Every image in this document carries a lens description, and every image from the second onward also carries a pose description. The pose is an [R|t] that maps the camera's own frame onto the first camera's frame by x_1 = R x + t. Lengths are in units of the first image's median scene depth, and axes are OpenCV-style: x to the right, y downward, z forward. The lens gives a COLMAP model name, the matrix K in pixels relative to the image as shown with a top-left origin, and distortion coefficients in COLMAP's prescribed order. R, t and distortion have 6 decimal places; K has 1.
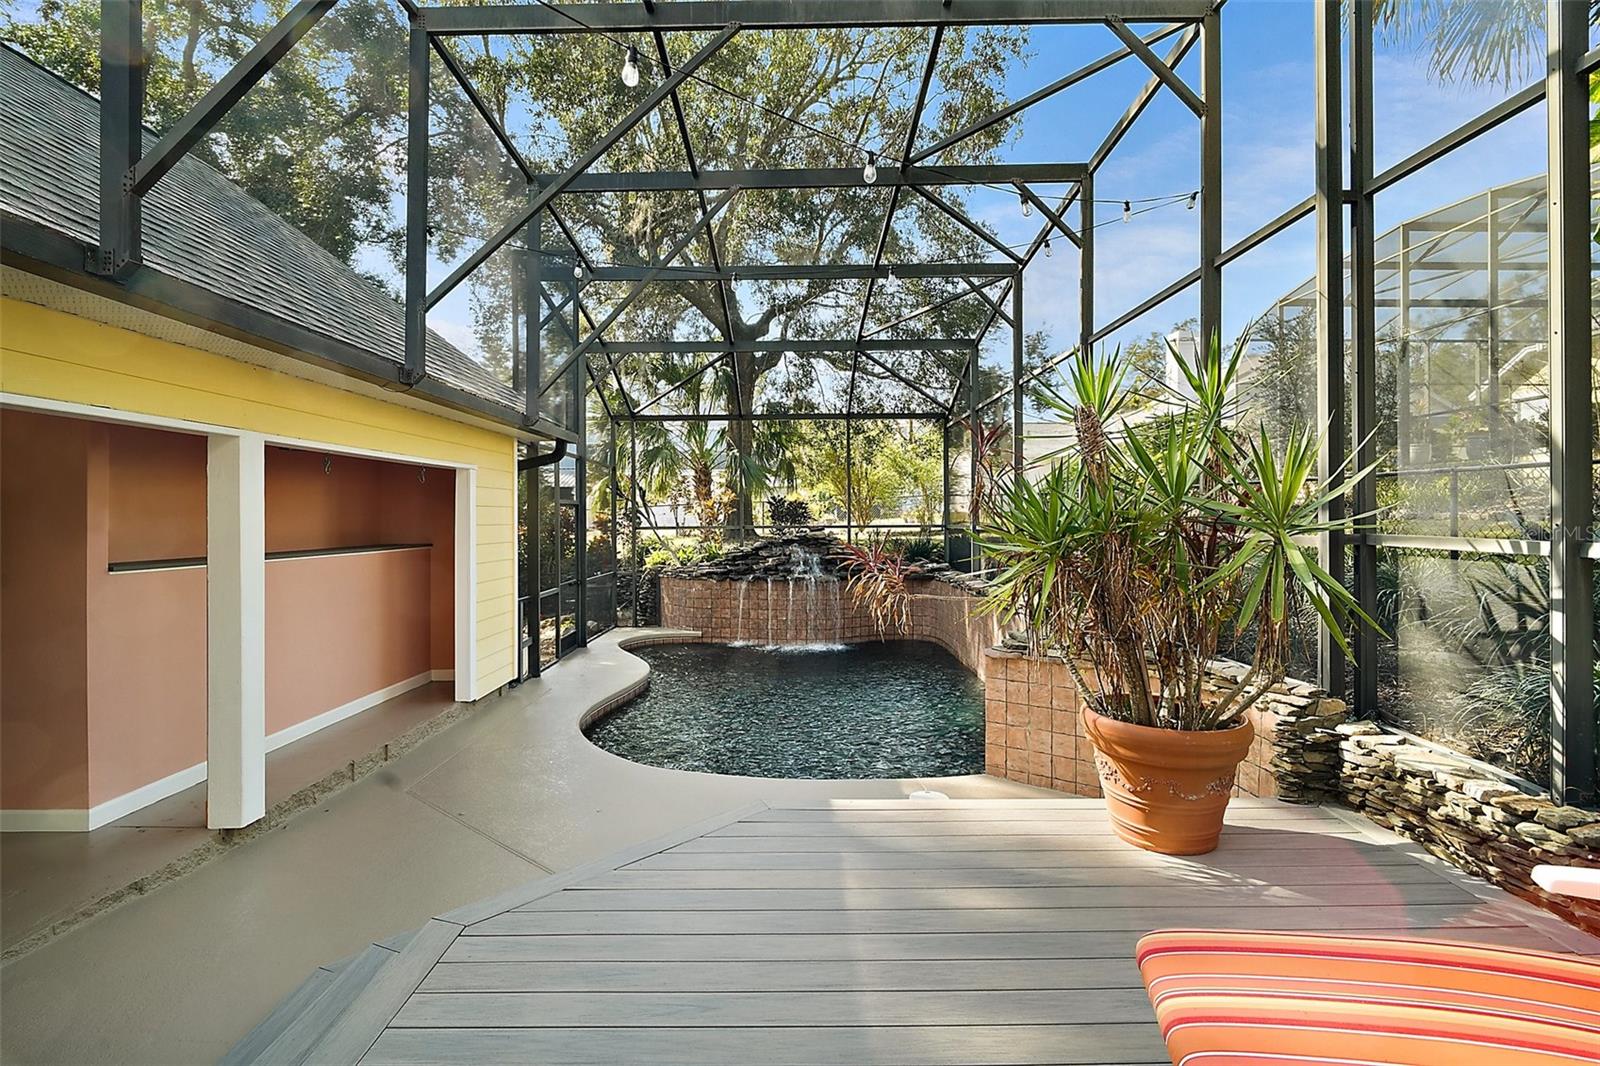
lens RADIAL K [[740.5, 0, 816.3], [0, 740.5, 512.4], [0, 0, 1]] dist [-0.000519, -0.003263]
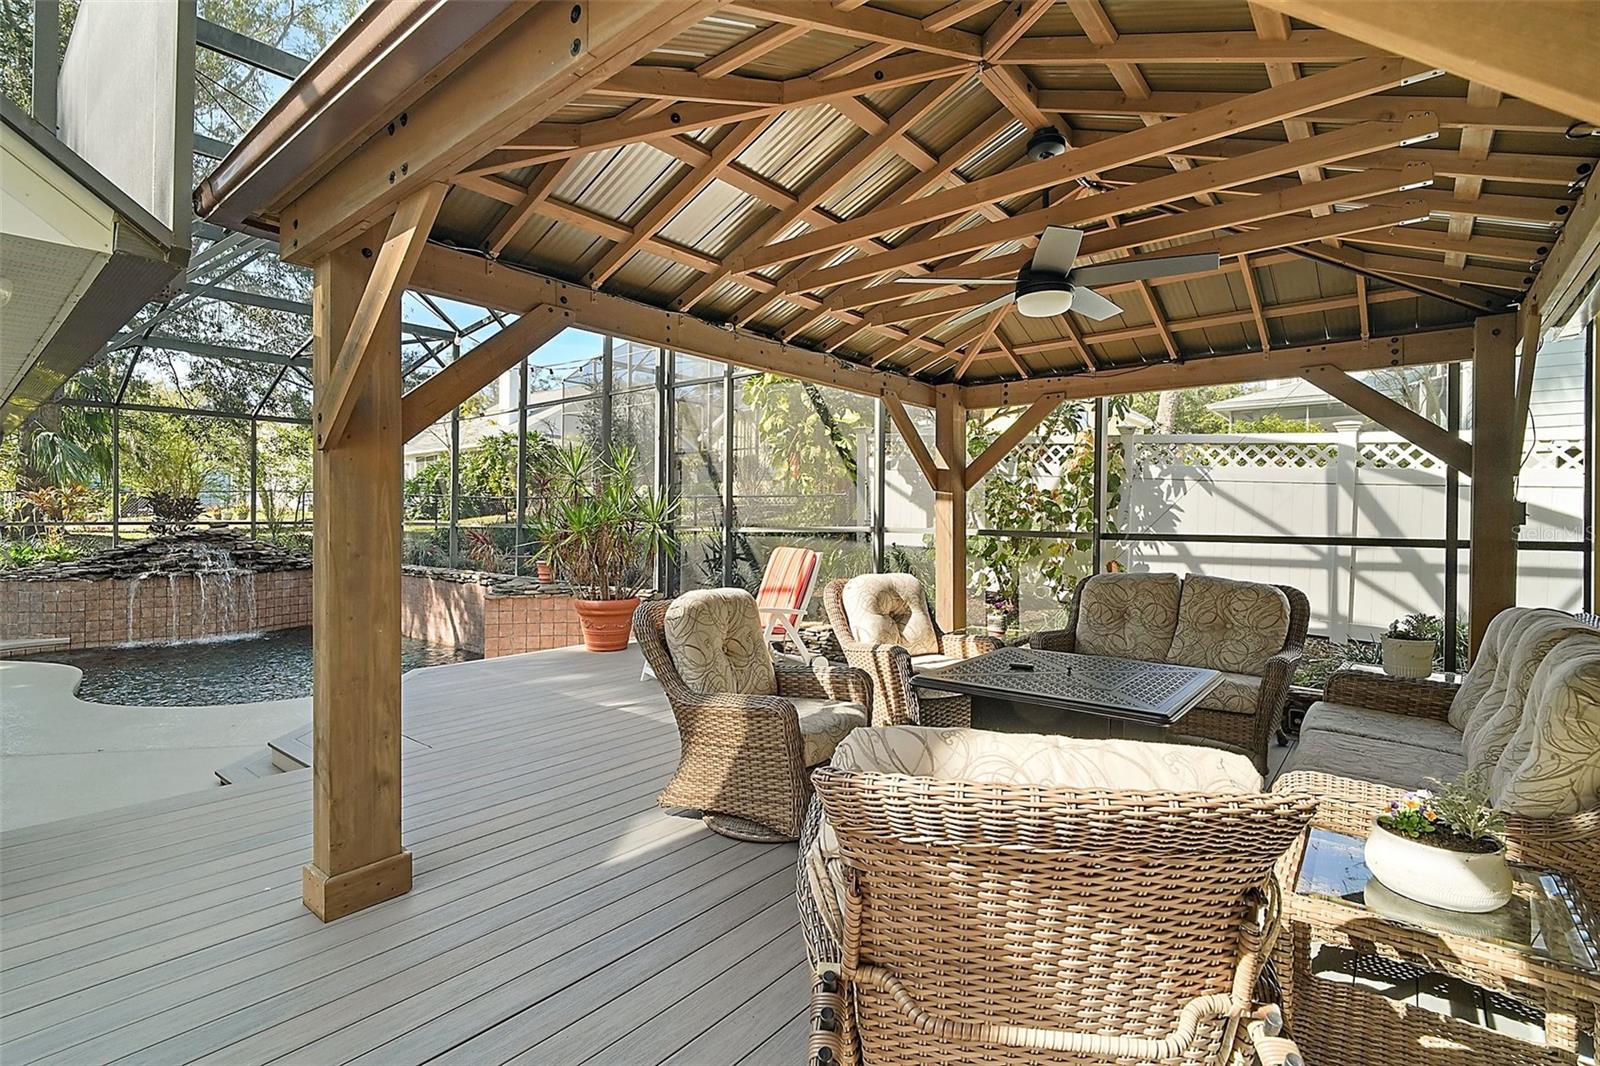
lens RADIAL K [[740.5, 0, 805.7], [0, 740.5, 510.4], [0, 0, 1]] dist [-0.000519, -0.003263]
pose [[0.655502, 0.014322, 0.755057, -0.251974], [-0.015057, 0.999869, -0.005894, -0.004735], [-0.755043, -0.007505, 0.655632, -0.292755]]
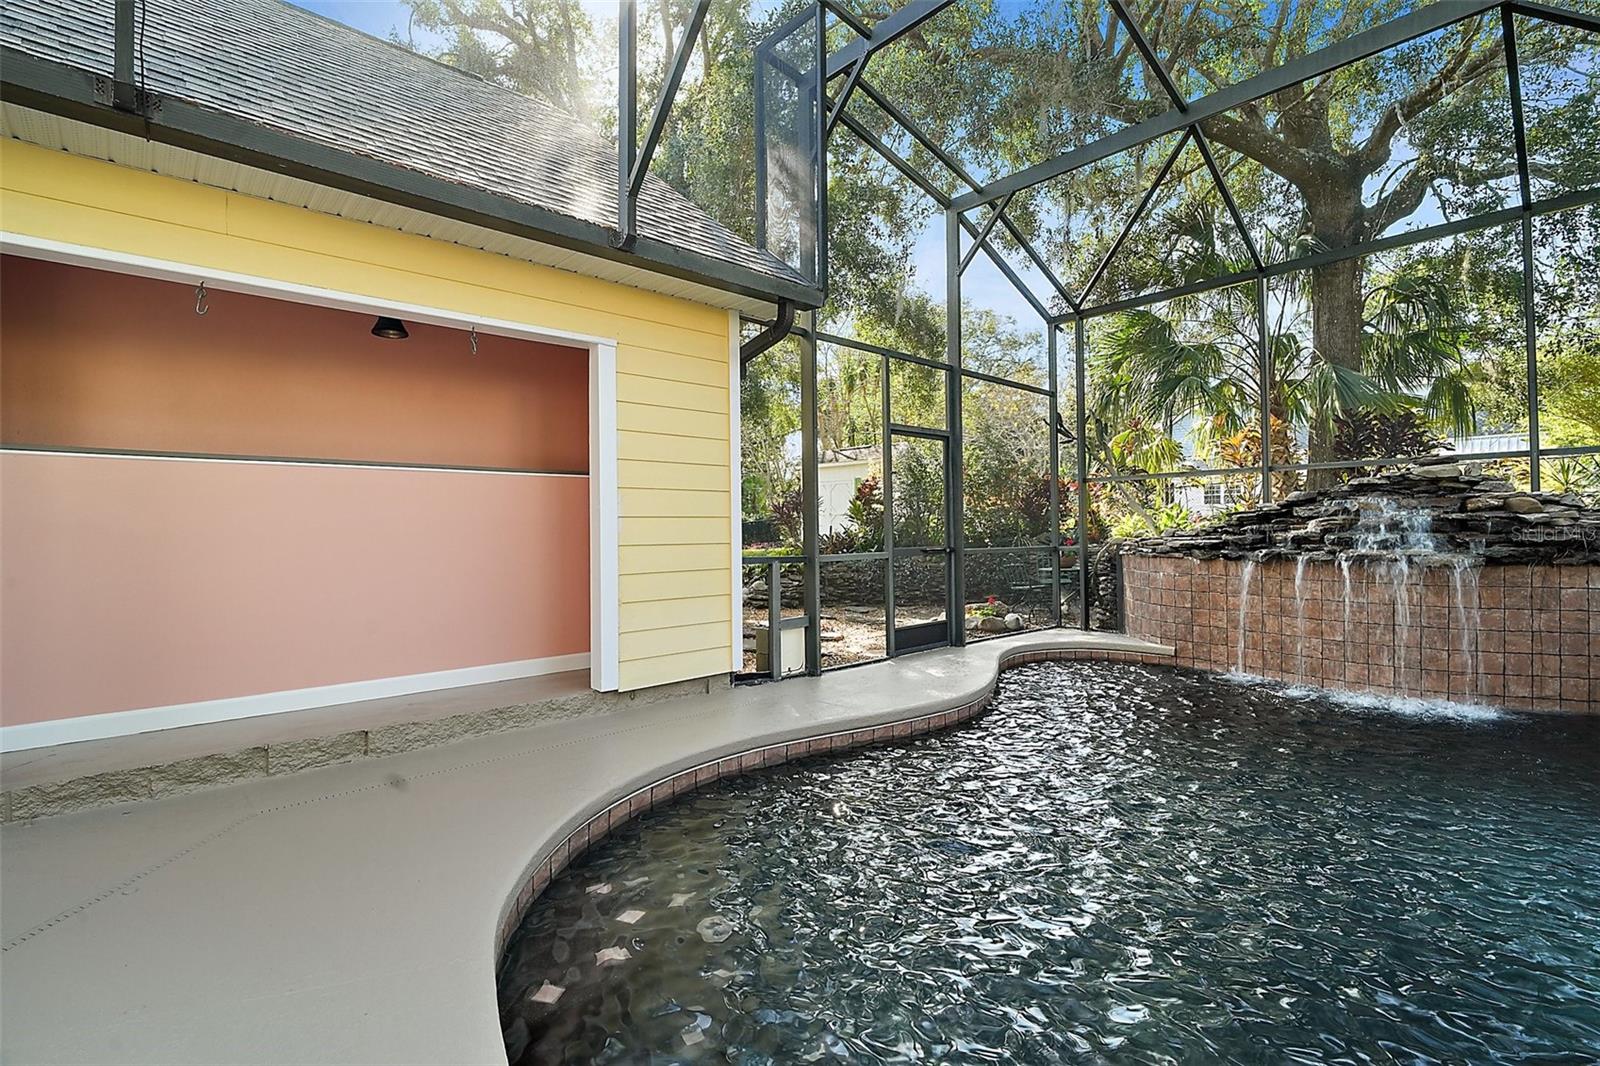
lens RADIAL K [[740.5, 0, 816.0], [0, 740.5, 532.1], [0, 0, 1]] dist [-0.000519, -0.003263]
pose [[0.676489, -0.001001, -0.736452, 0.085039], [0.015049, 0.999809, 0.012465, 0.059679], [0.736299, -0.019515, 0.676375, 0.400924]]
